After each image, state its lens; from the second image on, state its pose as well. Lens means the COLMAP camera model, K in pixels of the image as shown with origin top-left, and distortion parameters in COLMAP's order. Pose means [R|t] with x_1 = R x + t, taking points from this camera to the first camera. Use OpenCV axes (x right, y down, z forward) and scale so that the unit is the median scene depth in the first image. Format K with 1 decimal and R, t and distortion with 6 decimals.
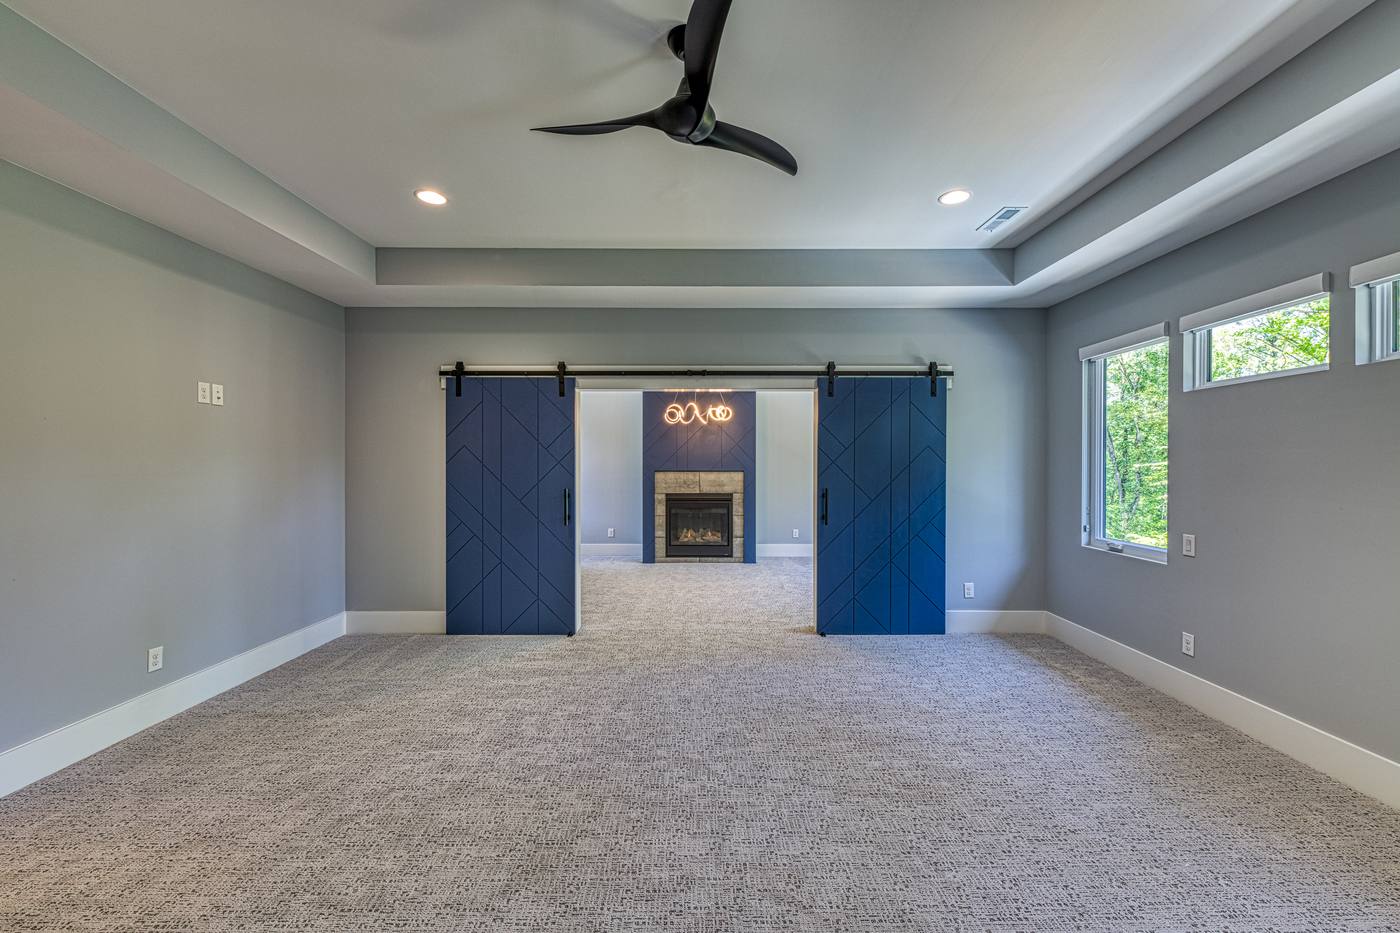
lens RADIAL K [[564.3, 0, 698.5], [0, 564.3, 463.6], [0, 0, 1]] dist [-0.000470, -0.001679]
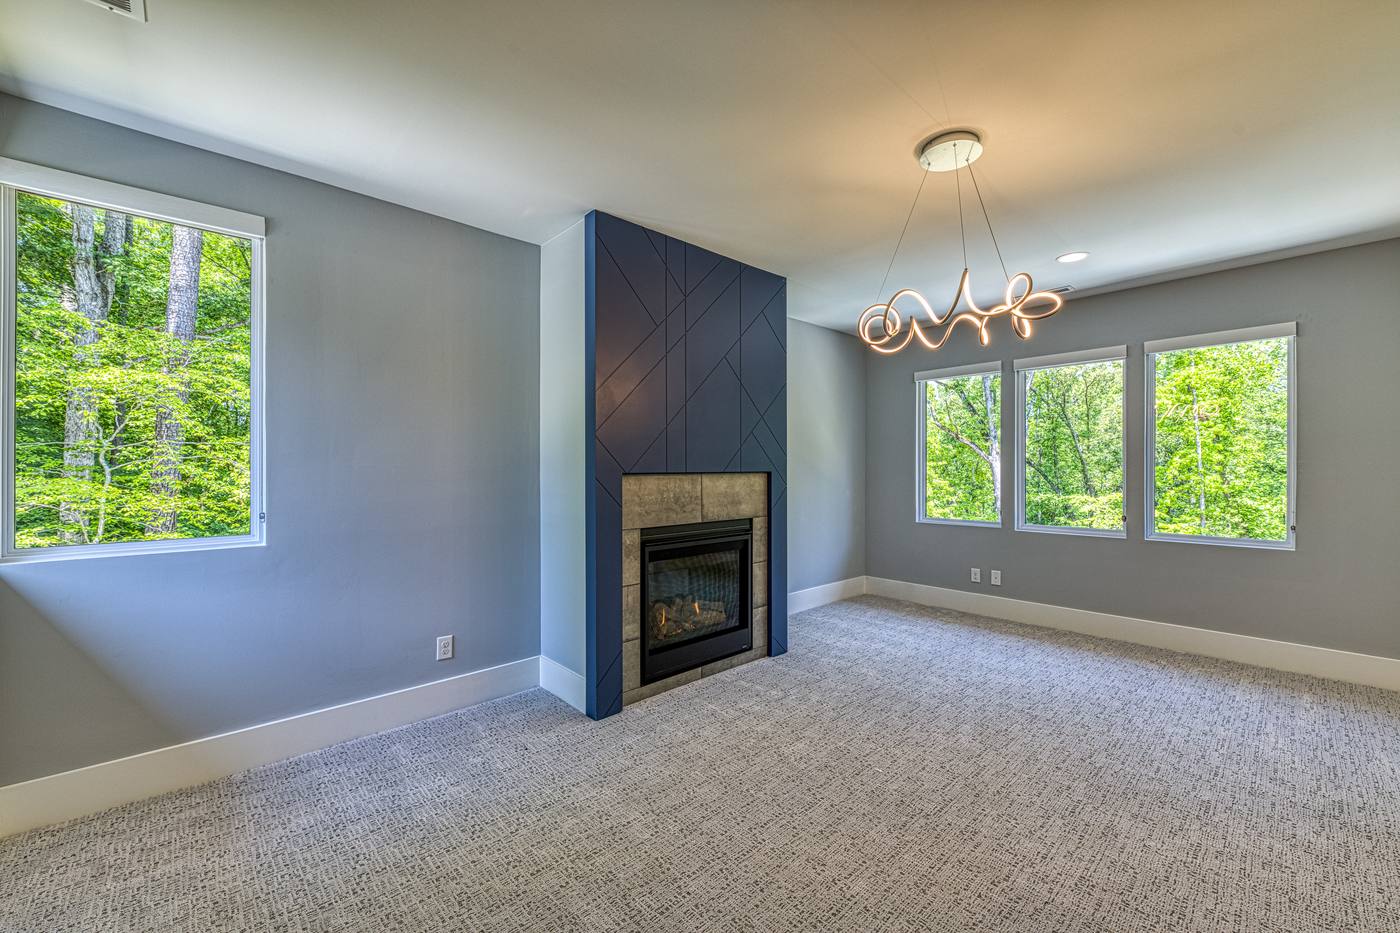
lens RADIAL K [[607.4, 0, 726.5], [0, 607.4, 448.9], [0, 0, 1]] dist [-0.000887, -0.000505]
pose [[0.692512, 0.013124, 0.721287, -0.580093], [-0.015044, 0.999880, -0.003749, -0.007210], [-0.721250, -0.008255, 0.692626, 1.138821]]
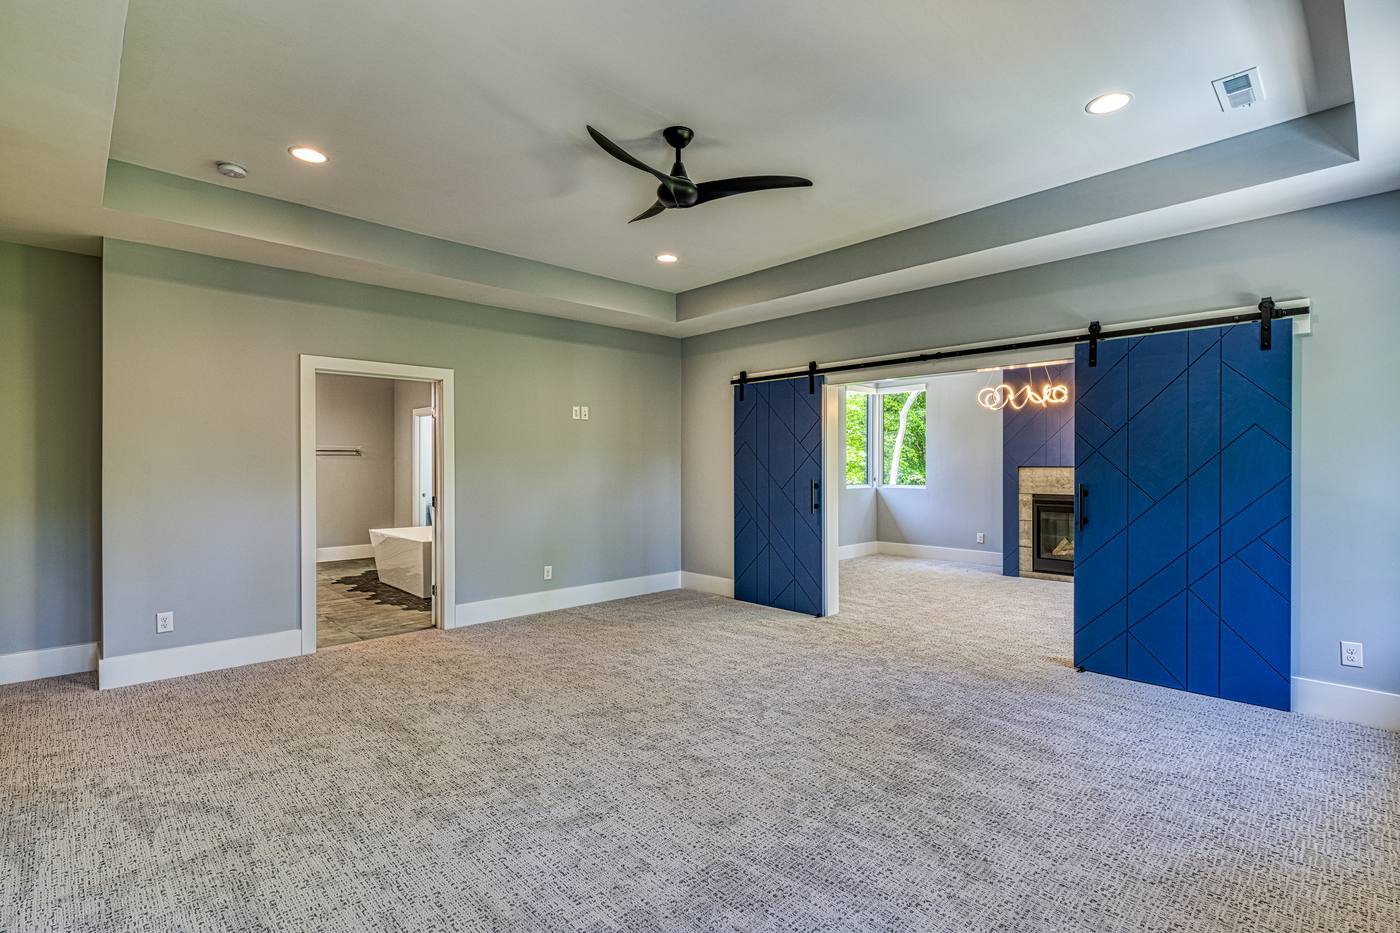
lens RADIAL K [[650.0, 0, 698.5], [0, 650.0, 459.7], [0, 0, 1]] dist [0.002568, -0.002274]
pose [[0.691733, -0.005864, -0.722129, 0.505684], [0.001412, 0.999976, -0.006767, 0.015170], [0.722152, 0.003661, 0.691725, -0.014595]]
